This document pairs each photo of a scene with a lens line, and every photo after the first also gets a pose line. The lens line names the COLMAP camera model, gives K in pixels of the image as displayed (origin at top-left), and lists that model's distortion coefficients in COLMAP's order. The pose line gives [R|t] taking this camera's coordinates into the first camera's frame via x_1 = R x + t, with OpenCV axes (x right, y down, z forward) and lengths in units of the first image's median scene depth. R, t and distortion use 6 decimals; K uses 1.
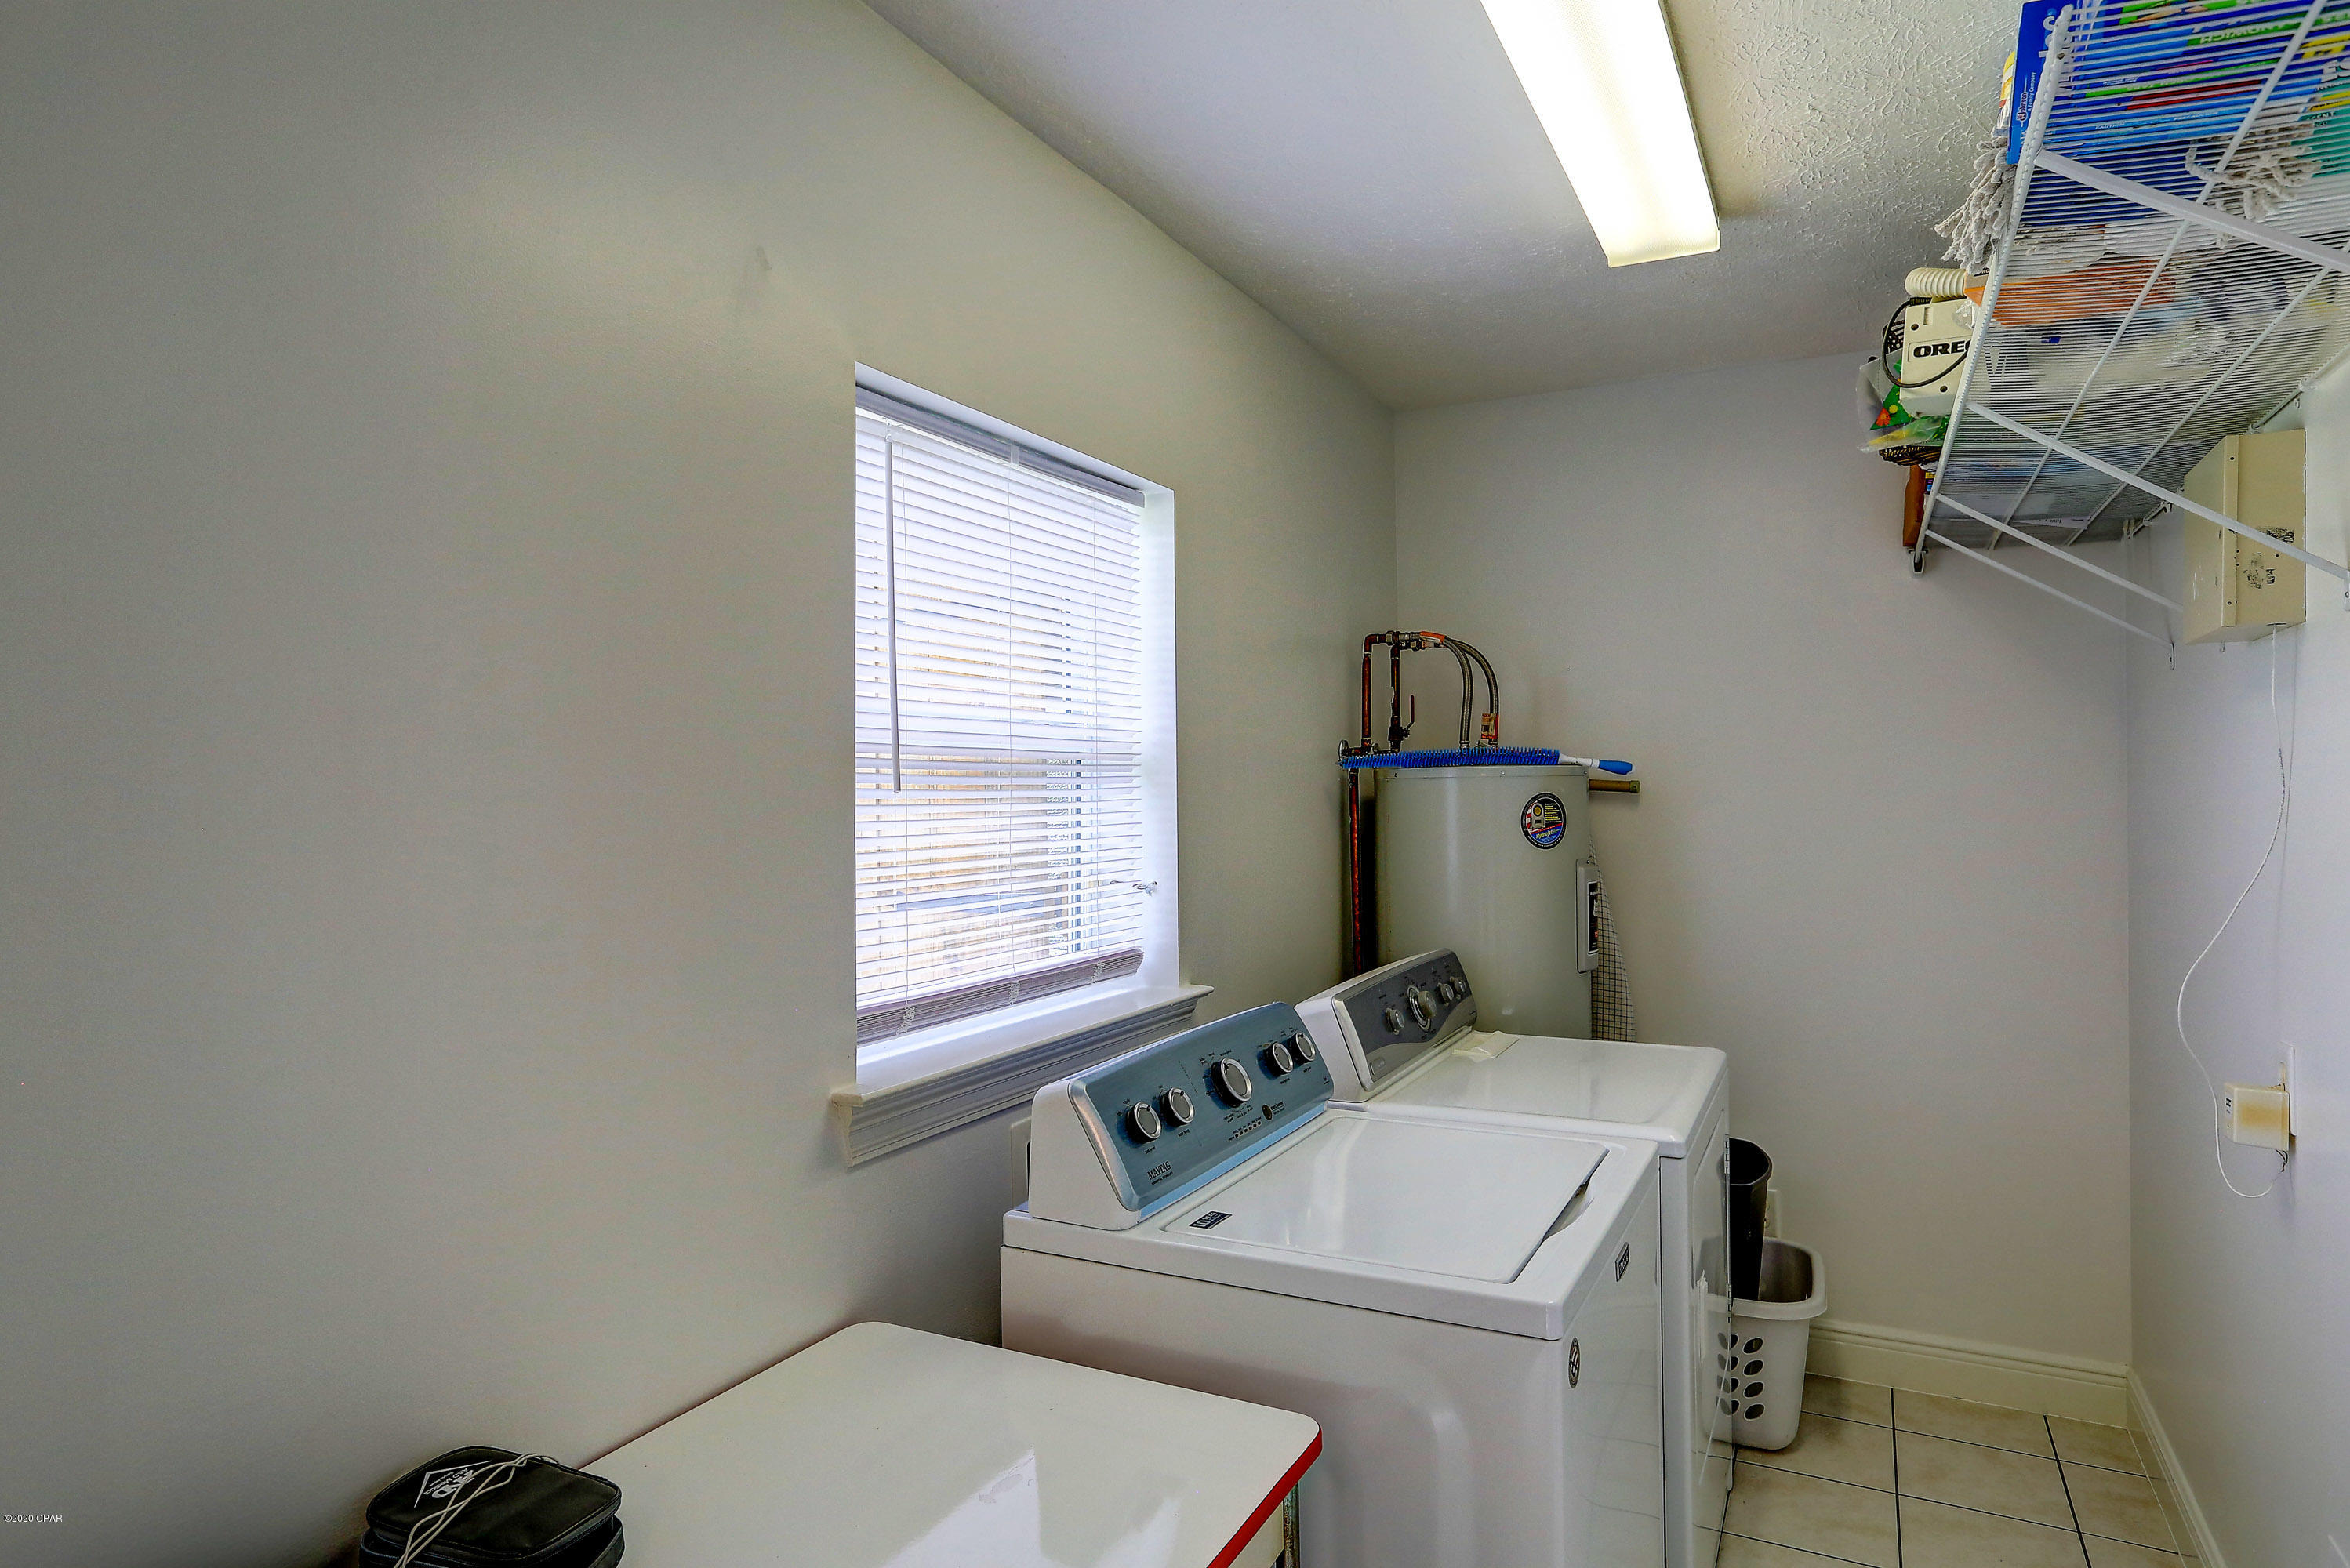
lens RADIAL K [[1366.9, 0, 1173.2], [0, 1366.9, 783.7], [0, 0, 1]] dist [-0.001841, 0.000139]
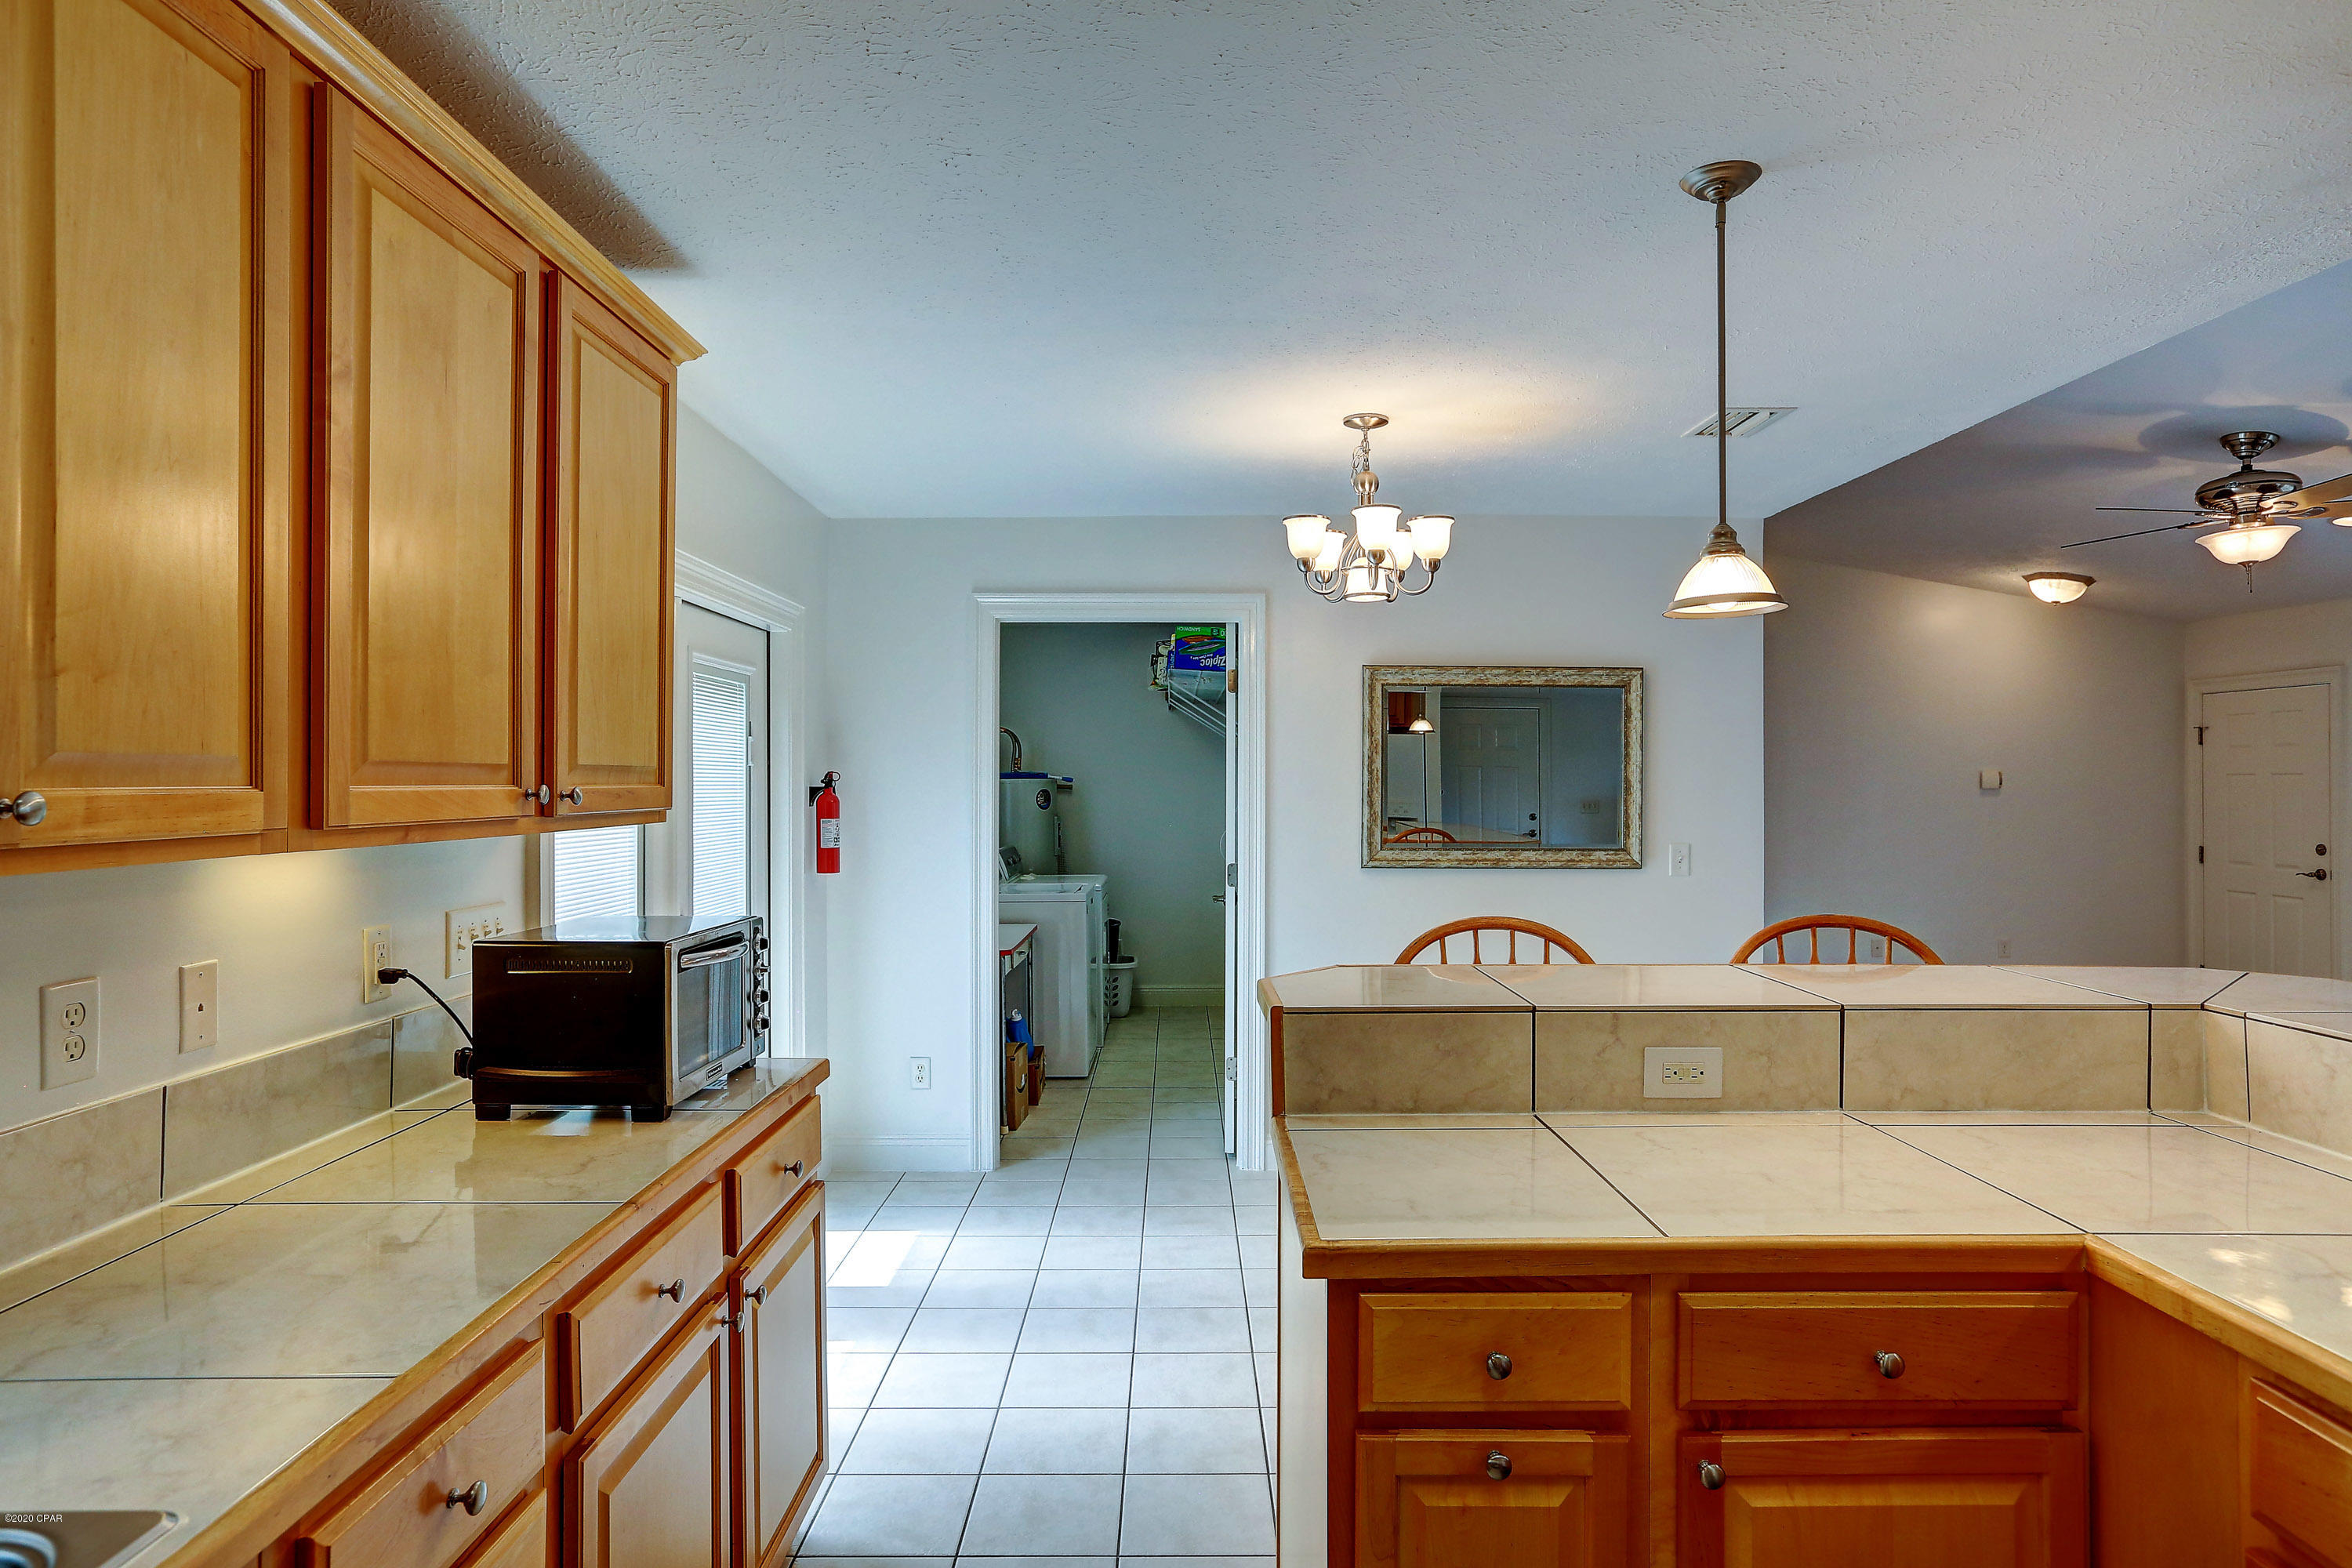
lens RADIAL K [[1368.1, 0, 1177.9], [0, 1368.1, 788.0], [0, 0, 1]] dist [-0.001841, 0.000139]
pose [[0.891836, 0.005561, 0.452325, -0.745139], [-0.000355, 0.999933, -0.011594, 0.037196], [-0.452359, 0.010180, 0.891778, -1.596117]]
